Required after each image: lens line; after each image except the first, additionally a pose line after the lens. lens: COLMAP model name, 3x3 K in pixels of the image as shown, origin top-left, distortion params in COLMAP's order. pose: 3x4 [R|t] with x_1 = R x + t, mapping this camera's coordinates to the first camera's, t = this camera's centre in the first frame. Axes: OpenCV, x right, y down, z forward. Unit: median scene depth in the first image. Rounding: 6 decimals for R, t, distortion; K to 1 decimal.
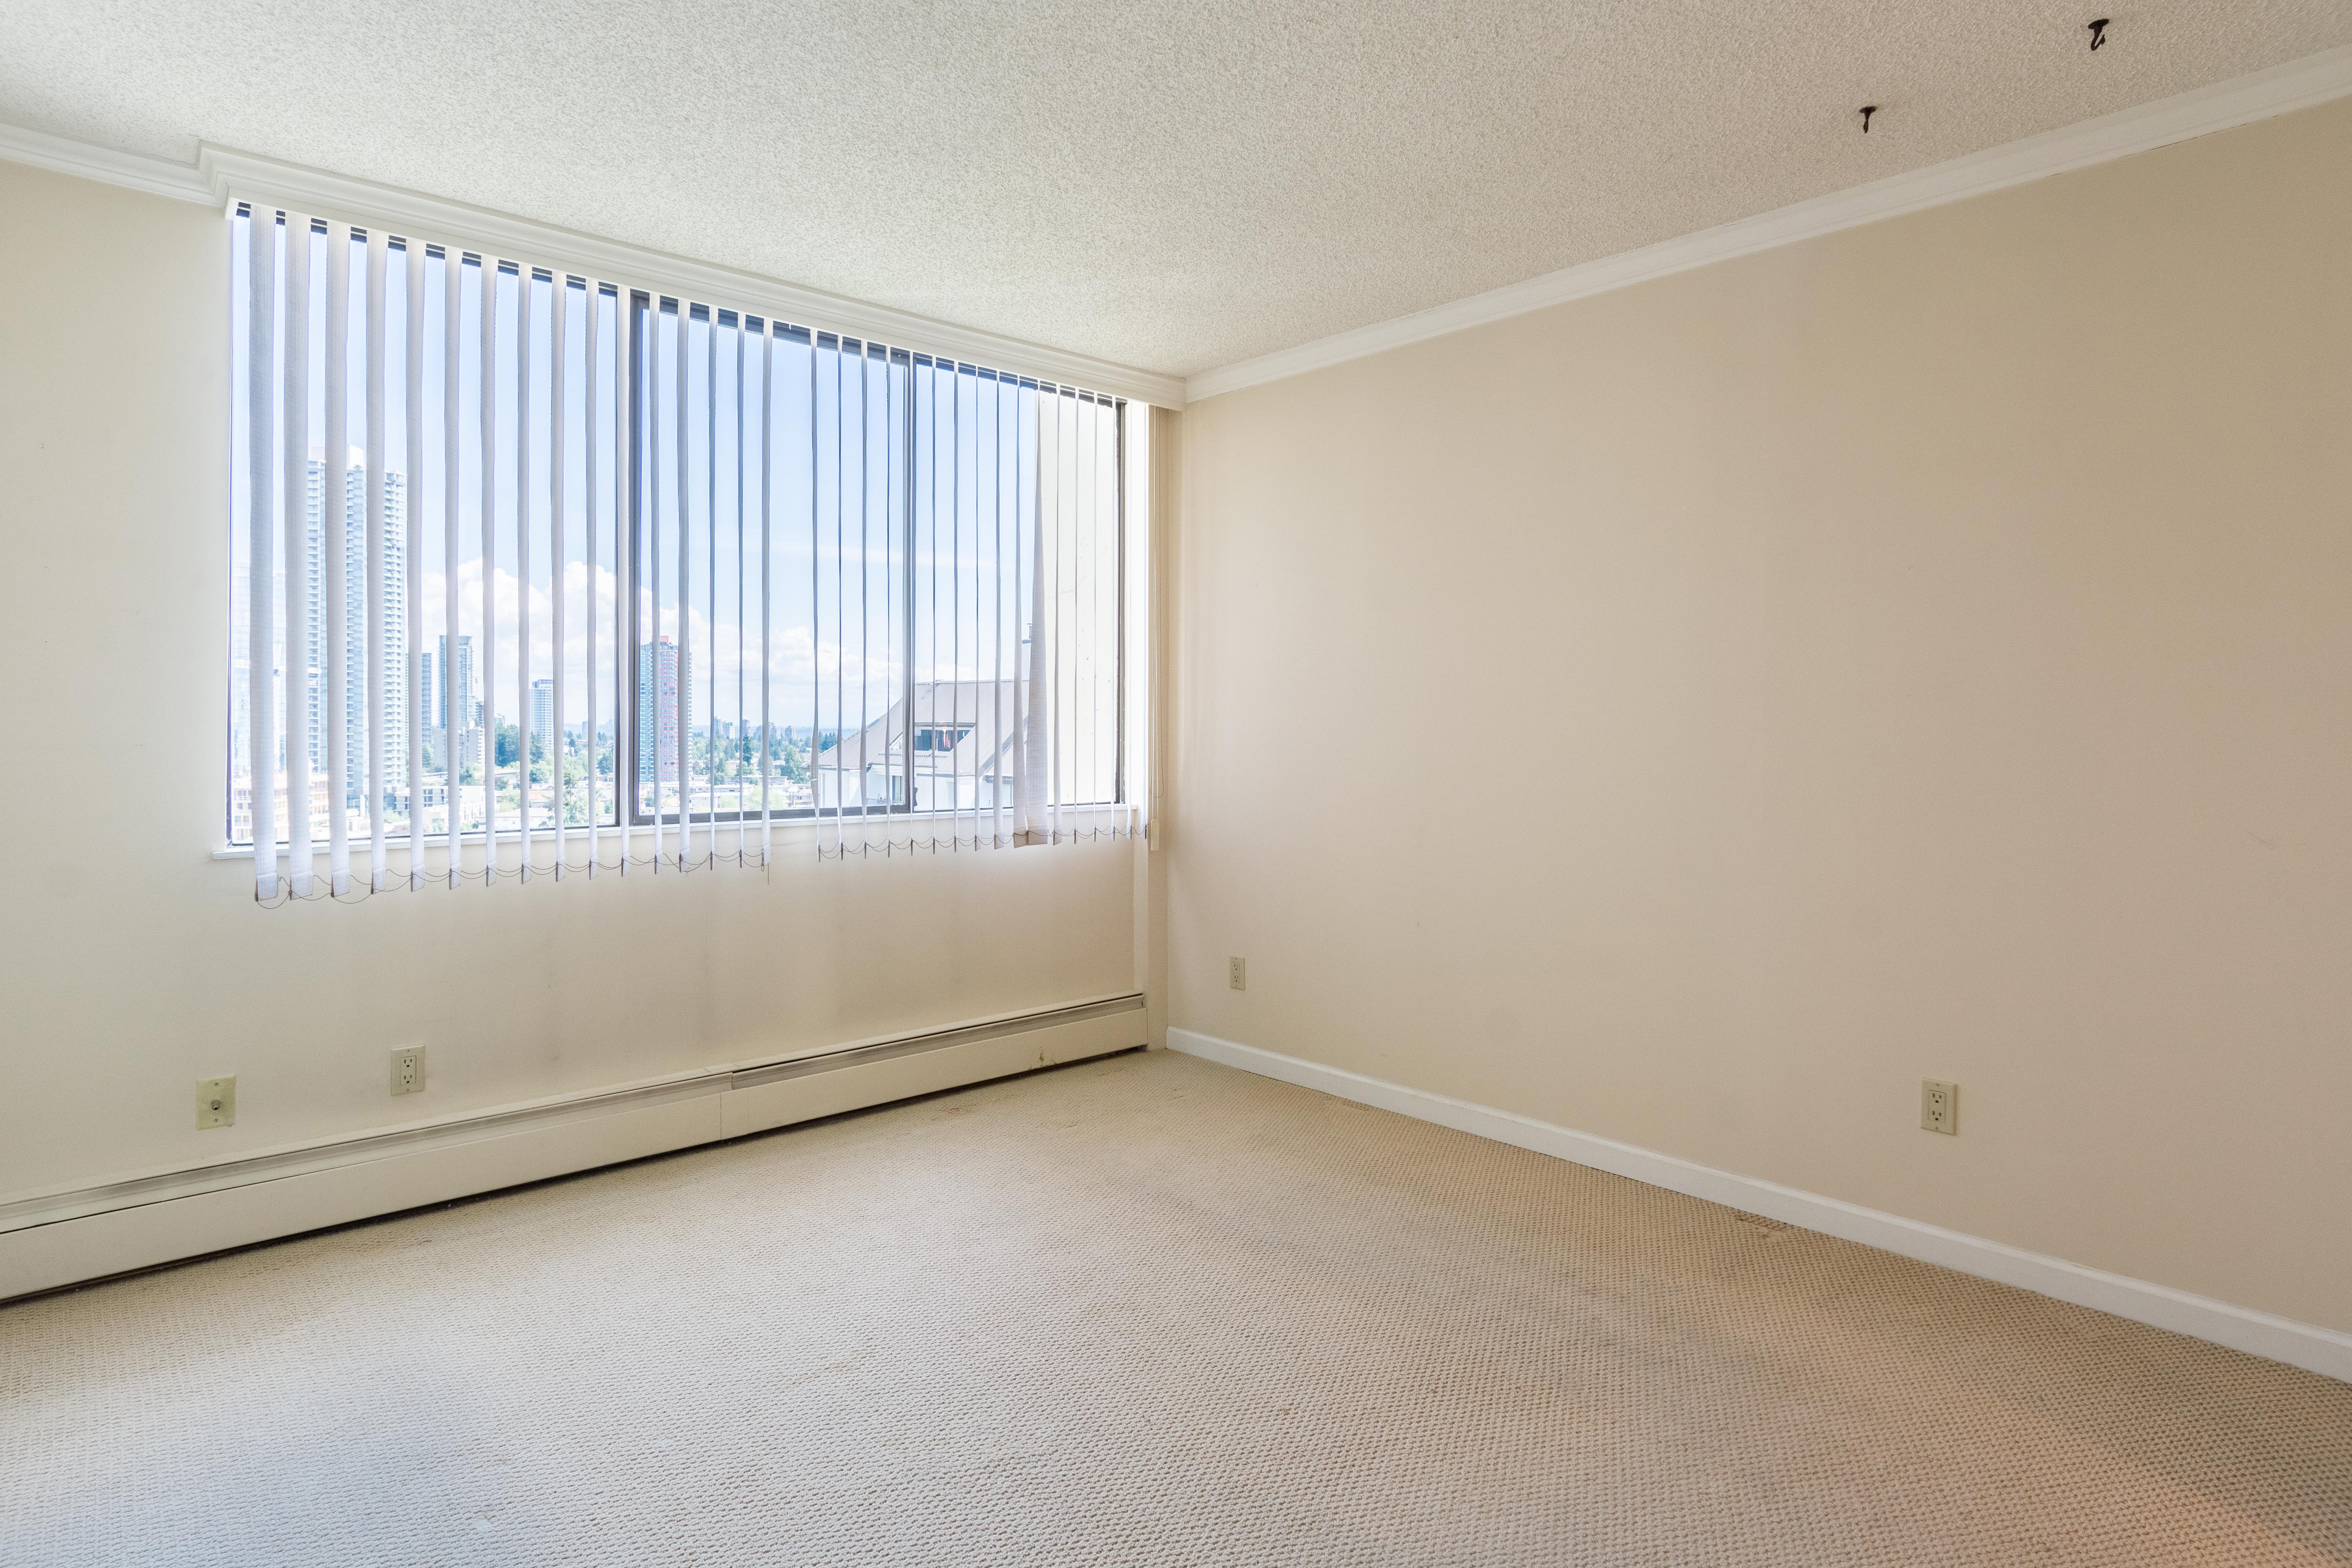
lens RADIAL K [[1231.6, 0, 1172.6], [0, 1231.6, 773.5], [0, 0, 1]] dist [0.000306, 0.000111]
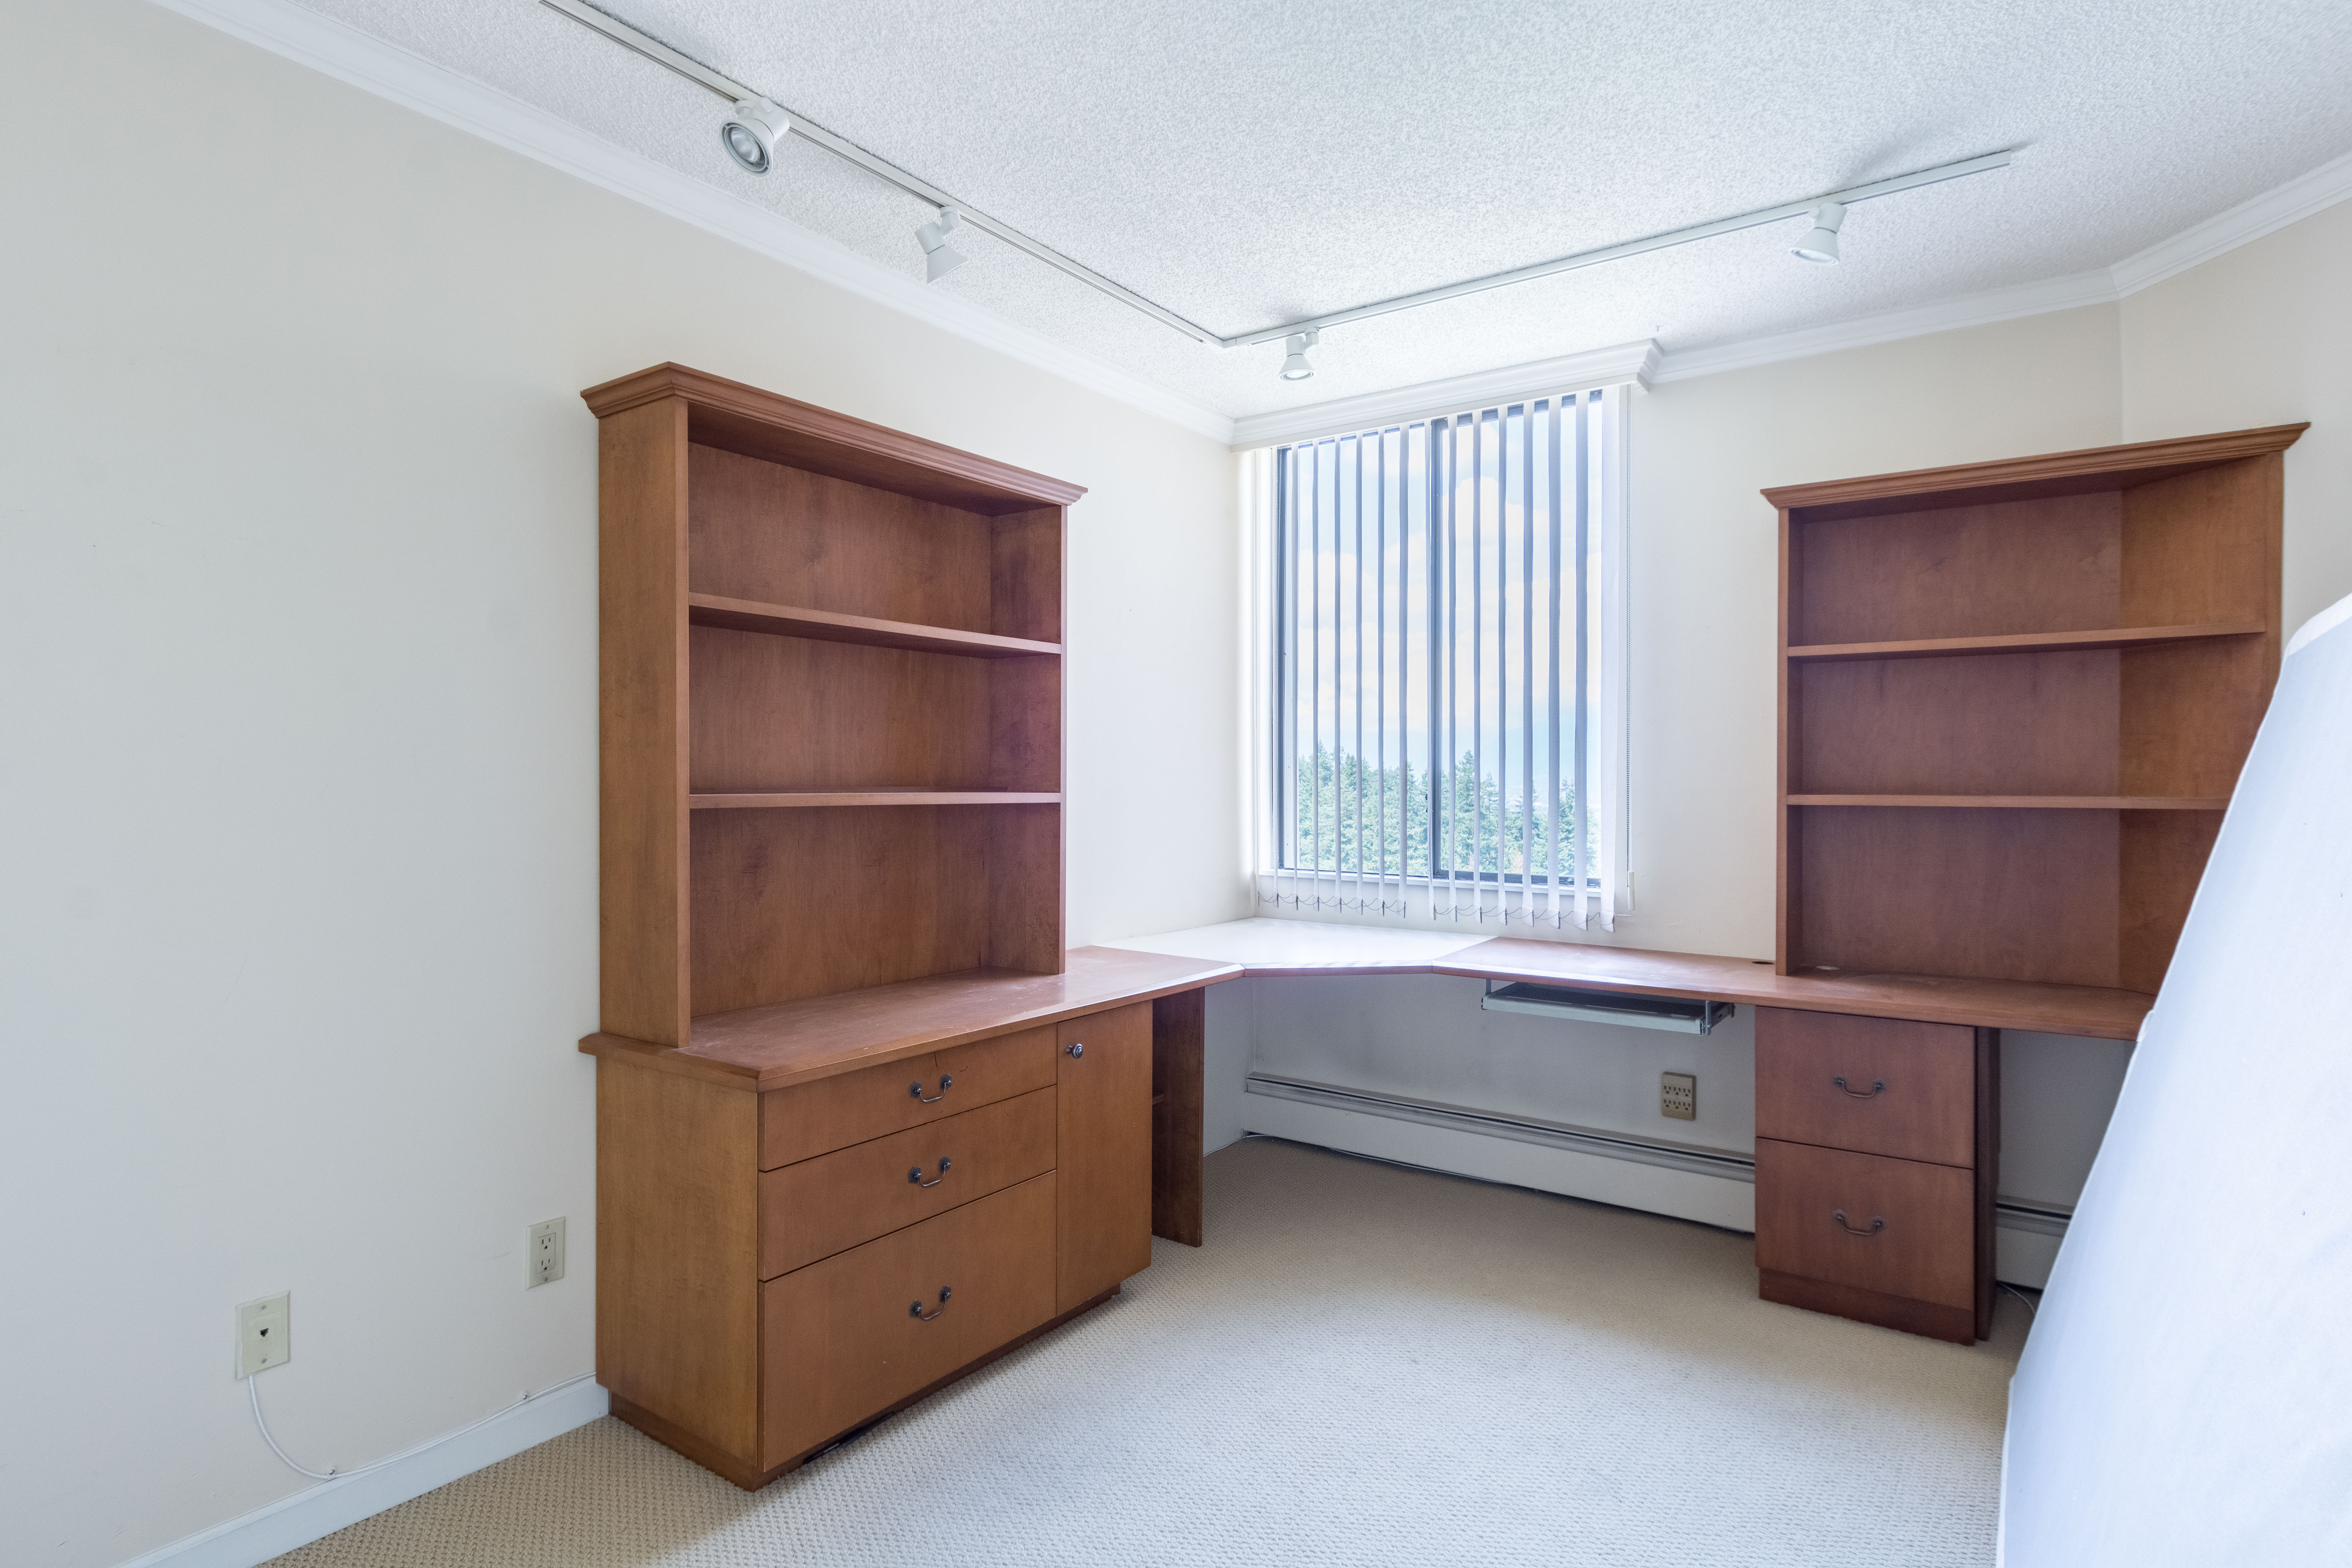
lens RADIAL K [[1231.7, 0, 1172.6], [0, 1231.7, 773.5], [0, 0, 1]] dist [0.000306, 0.000111]
pose [[0.196486, -0.013425, -0.980415, 0.642596], [-0.044640, 0.998747, -0.022622, -0.018237], [0.979490, 0.048211, 0.195641, 0.534617]]
